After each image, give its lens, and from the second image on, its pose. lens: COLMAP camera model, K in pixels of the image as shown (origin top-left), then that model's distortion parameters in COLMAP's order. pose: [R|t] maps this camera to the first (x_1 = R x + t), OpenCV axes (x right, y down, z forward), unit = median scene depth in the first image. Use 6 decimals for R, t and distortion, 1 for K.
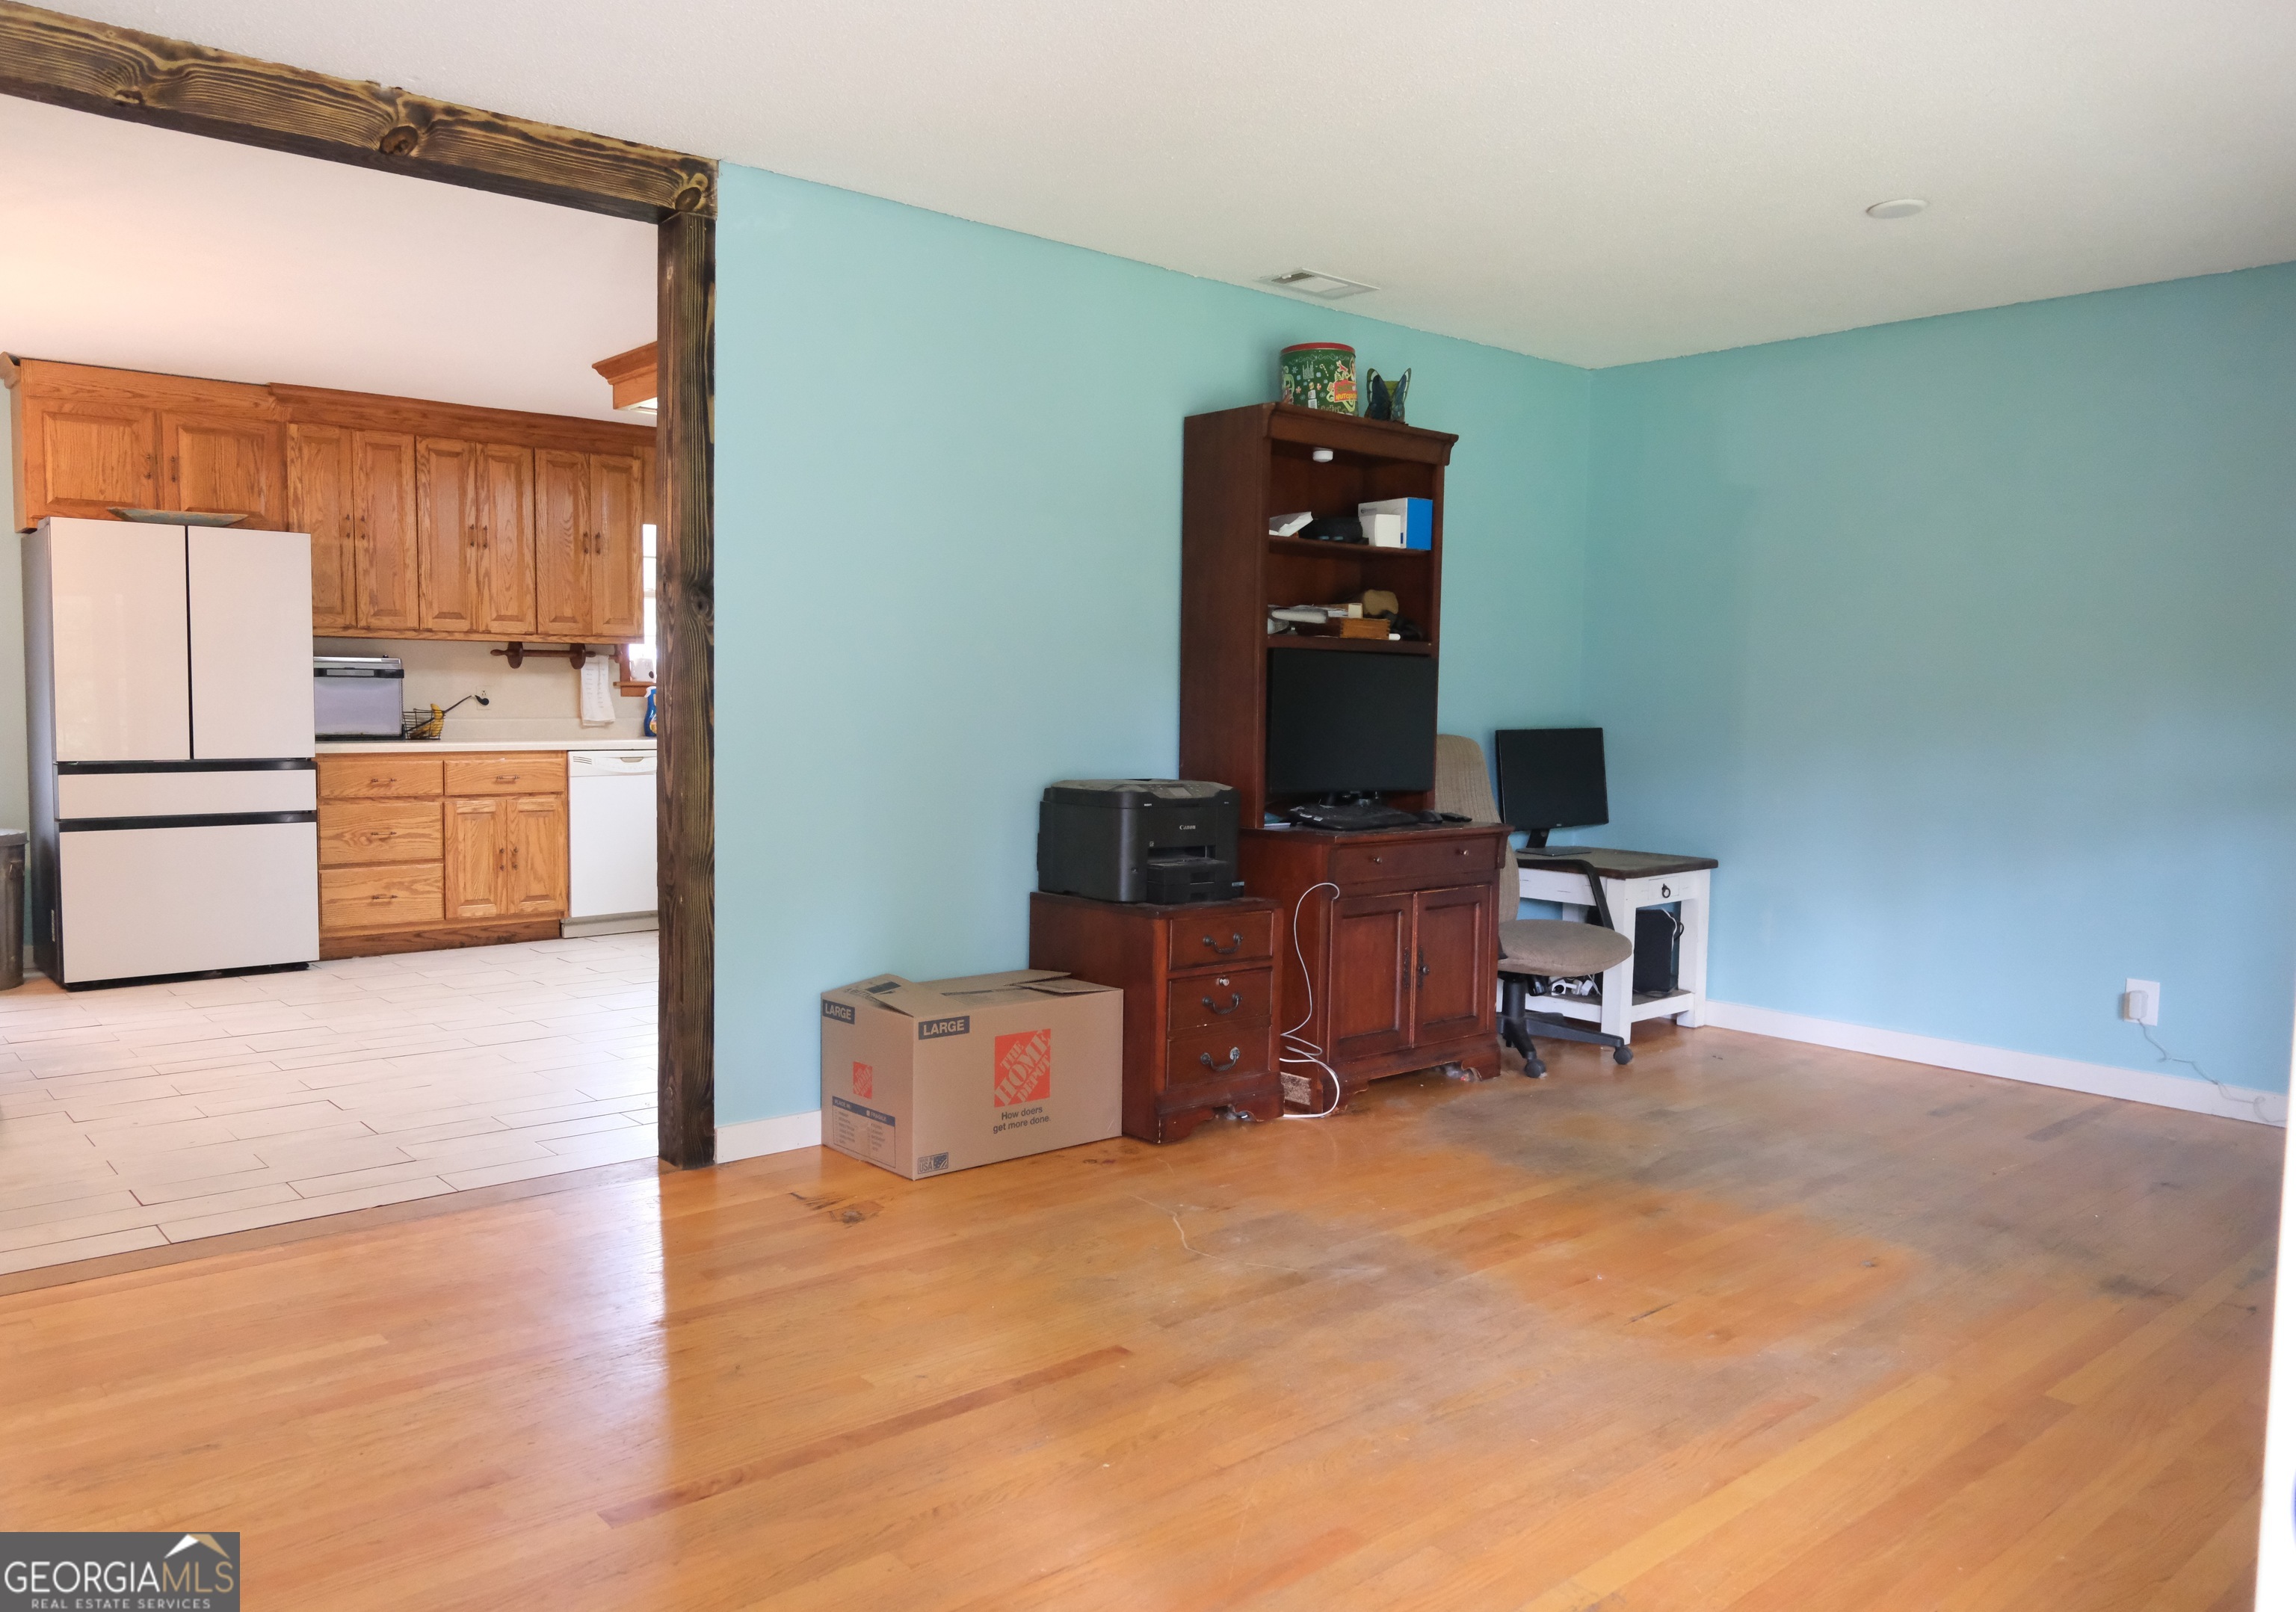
lens RADIAL K [[1677.6, 0, 1074.1], [0, 1677.6, 810.5], [0, 0, 1]] dist [0.003477, -0.000513]
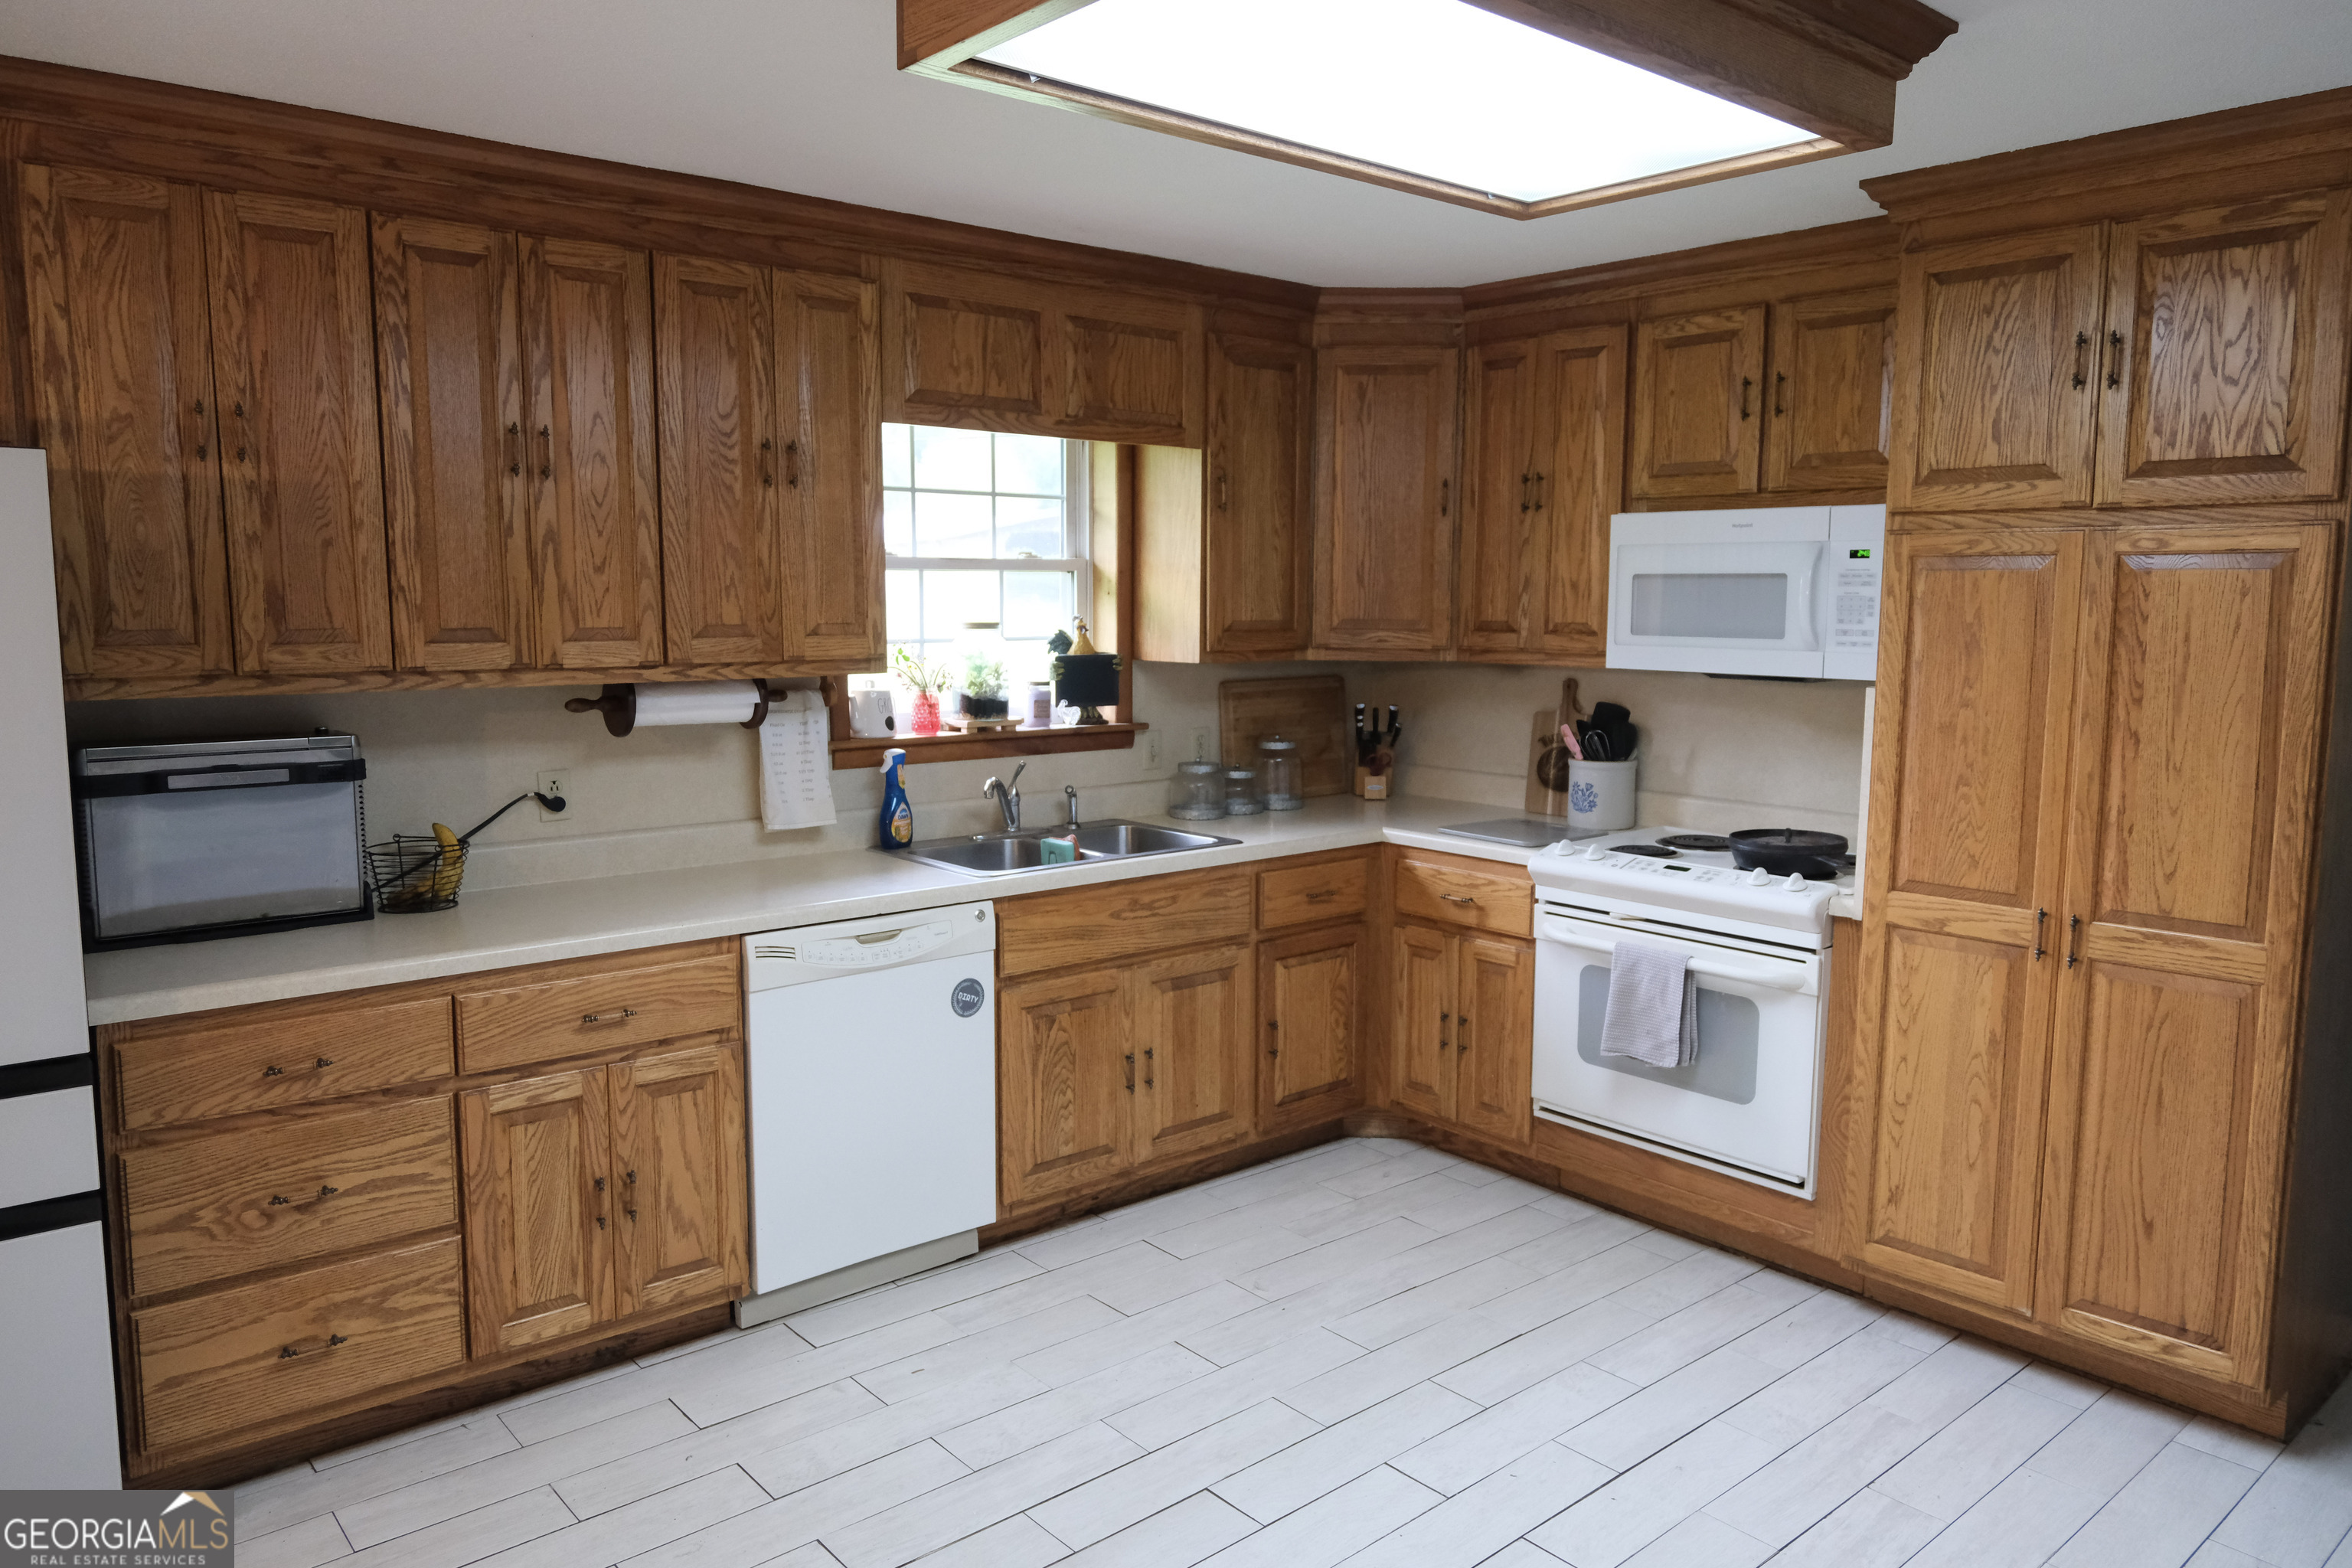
lens RADIAL K [[1600.8, 0, 1176.0], [0, 1600.8, 784.0], [0, 0, 1]] dist [-0.005644, 0.003404]
pose [[0.999922, -0.008296, 0.009308, -0.194227], [0.007841, 0.998820, 0.047938, -0.097003], [-0.009694, -0.047861, 0.998807, 0.588099]]
